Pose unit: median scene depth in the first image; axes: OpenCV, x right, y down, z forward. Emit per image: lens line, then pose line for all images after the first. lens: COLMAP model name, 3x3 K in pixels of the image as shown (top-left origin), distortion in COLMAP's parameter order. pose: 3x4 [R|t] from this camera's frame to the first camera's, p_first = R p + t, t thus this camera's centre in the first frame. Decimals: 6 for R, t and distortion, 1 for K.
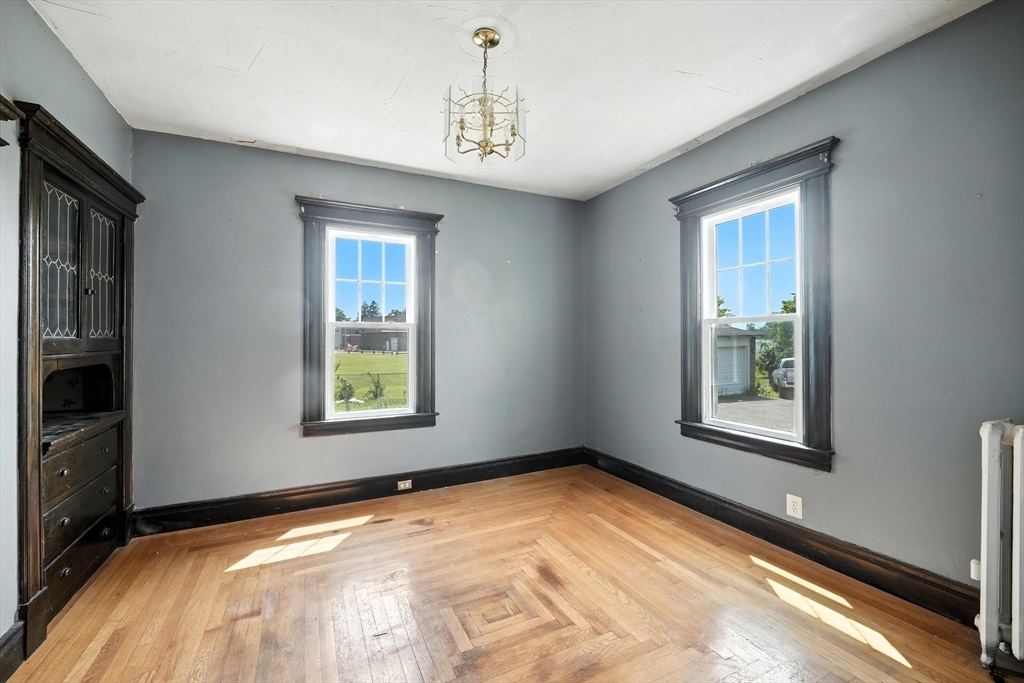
lens RADIAL K [[425.2, 0, 514.1], [0, 425.2, 338.0], [0, 0, 1]] dist [-0.003948, -0.000686]
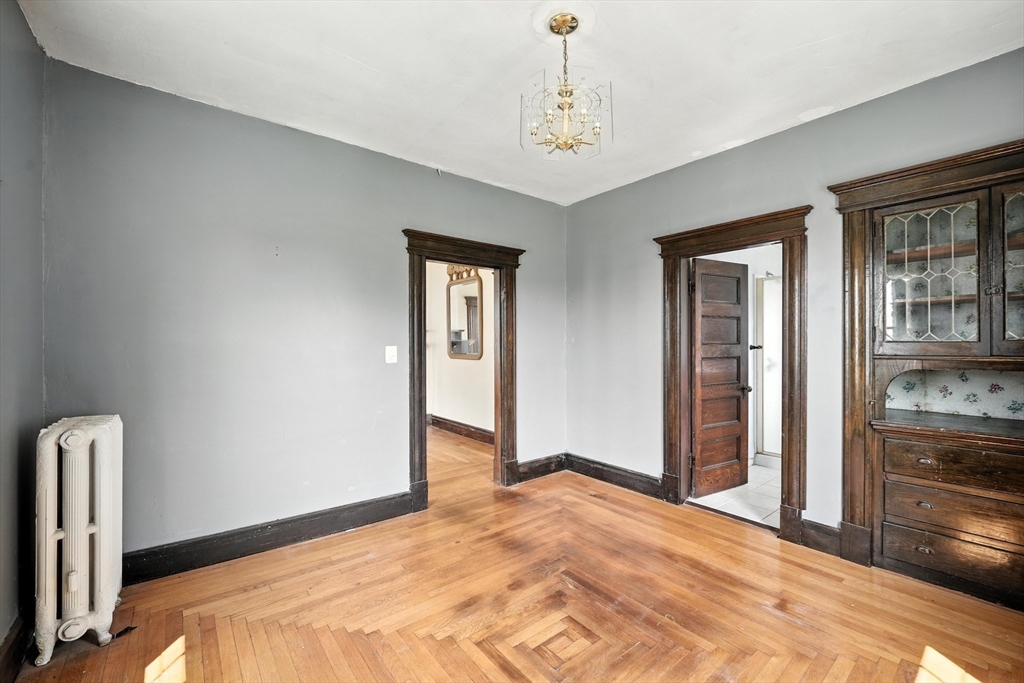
lens RADIAL K [[425.2, 0, 514.1], [0, 425.2, 338.0], [0, 0, 1]] dist [-0.003948, -0.000686]
pose [[-0.976355, 0.006511, -0.216076, 0.253451], [0.008592, 0.999925, -0.008693, -0.007206], [0.216003, -0.010344, -0.976338, 1.925753]]
